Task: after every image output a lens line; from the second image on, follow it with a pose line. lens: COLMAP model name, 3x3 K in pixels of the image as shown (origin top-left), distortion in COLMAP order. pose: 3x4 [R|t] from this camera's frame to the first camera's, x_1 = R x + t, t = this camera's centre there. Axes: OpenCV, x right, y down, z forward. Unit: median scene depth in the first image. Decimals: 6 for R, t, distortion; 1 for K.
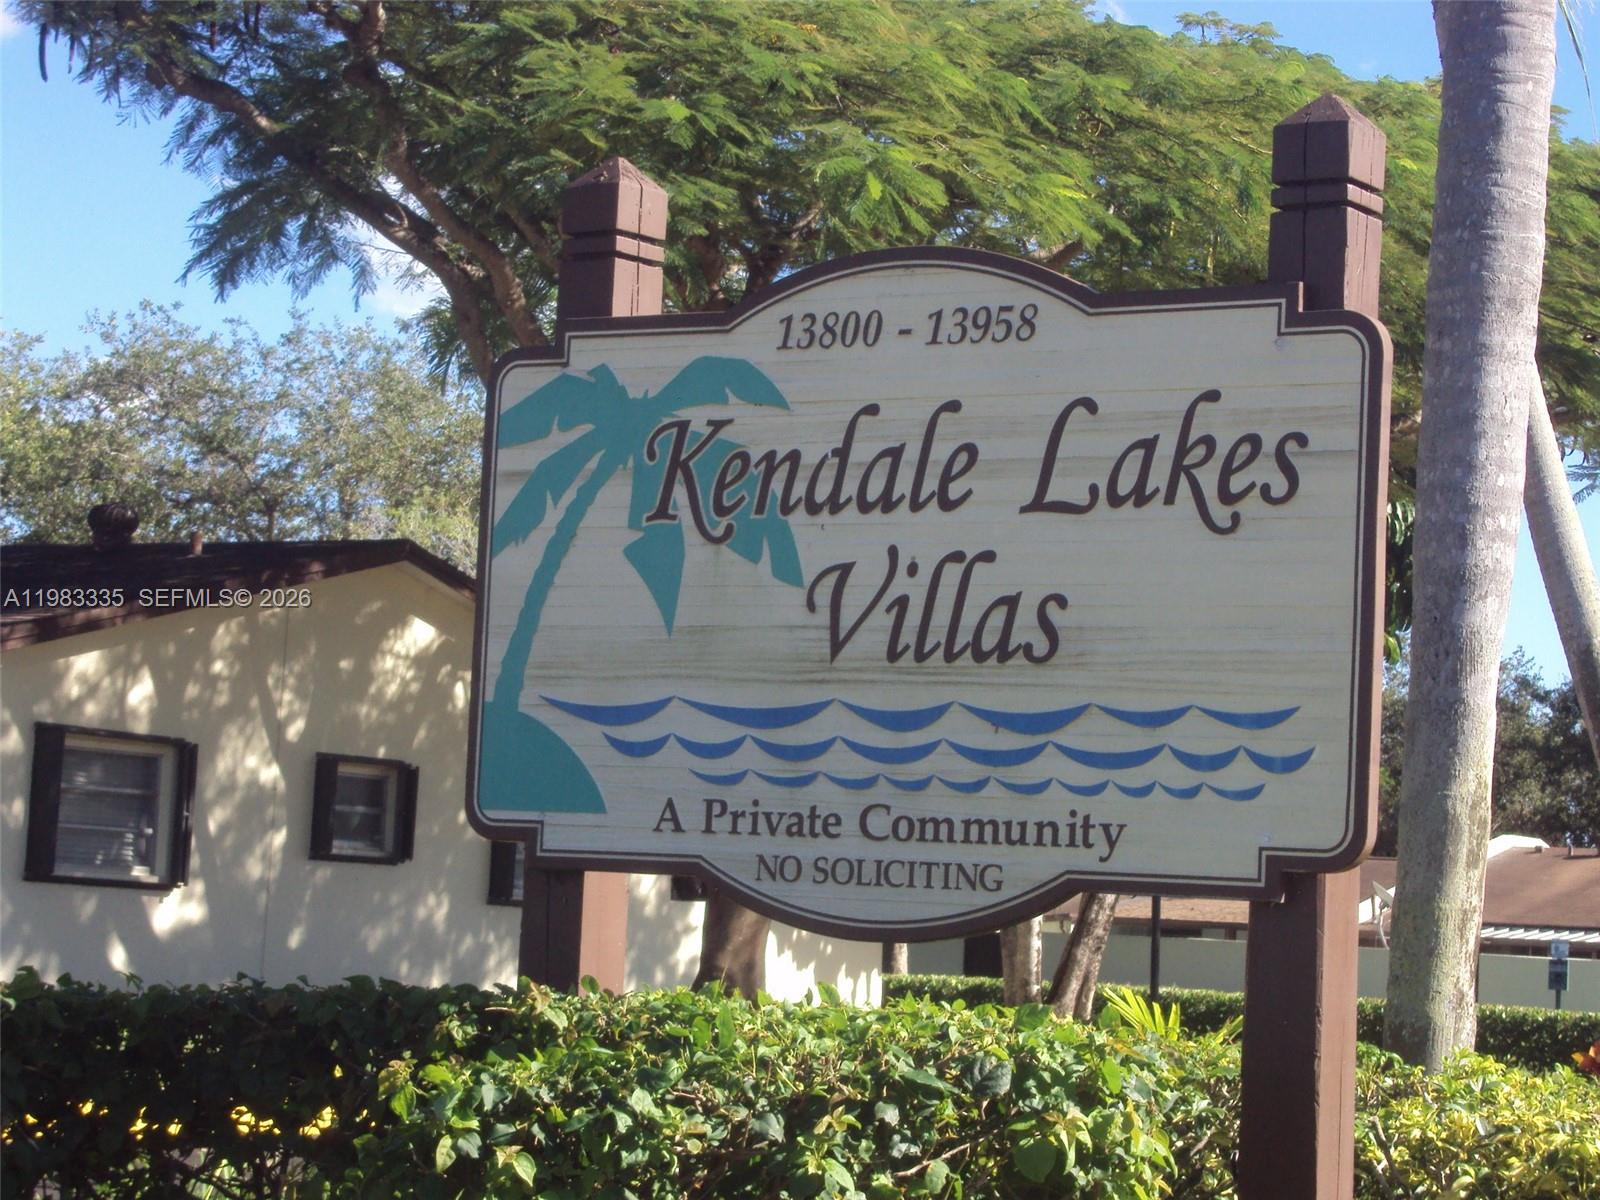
lens RADIAL K [[4282.8, 0, 800.0], [0, 4282.8, 600.0], [0, 0, 1]] dist [0.285449, 0.934617]
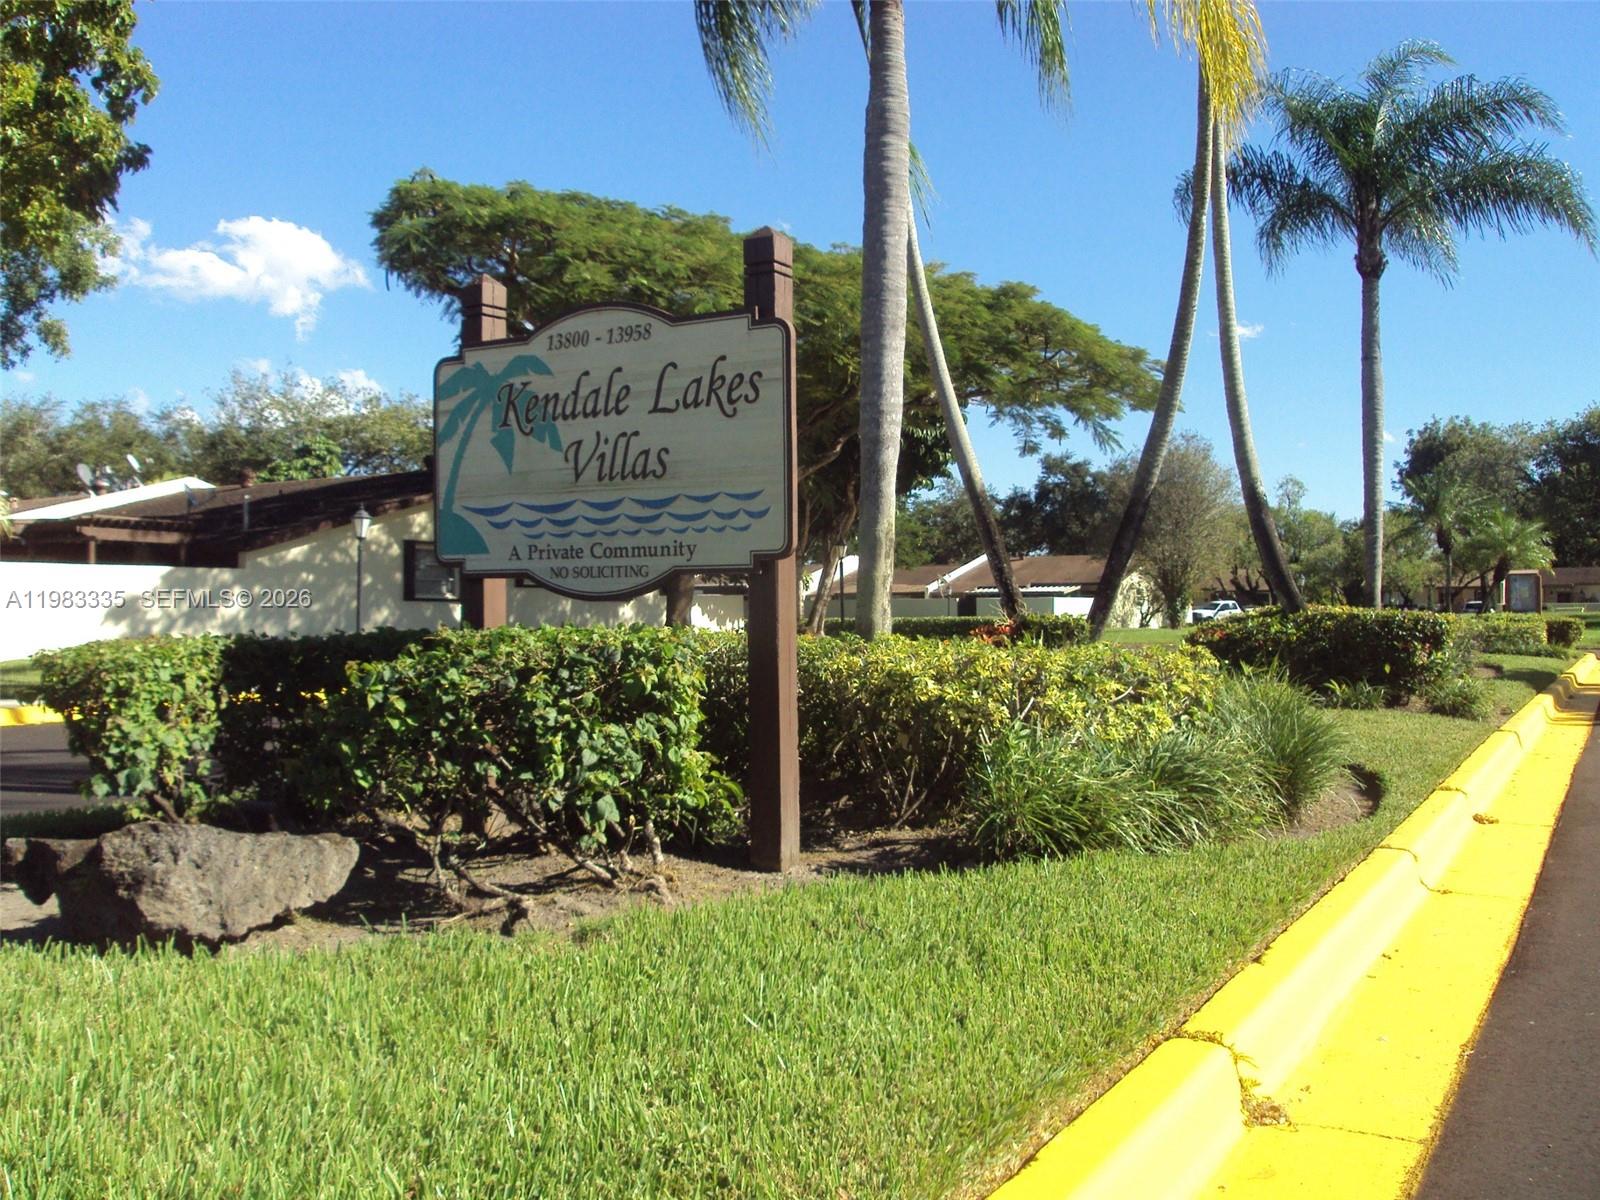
lens RADIAL K [[1621.0, 0, 800.0], [0, 1621.0, 600.0], [0, 0, 1]] dist [-0.012136, -0.004867]
pose [[0.997509, -0.056152, 0.042703, 0.090433], [0.052863, 0.995810, 0.074615, 0.018994], [-0.046714, -0.072172, 0.996298, 0.115471]]
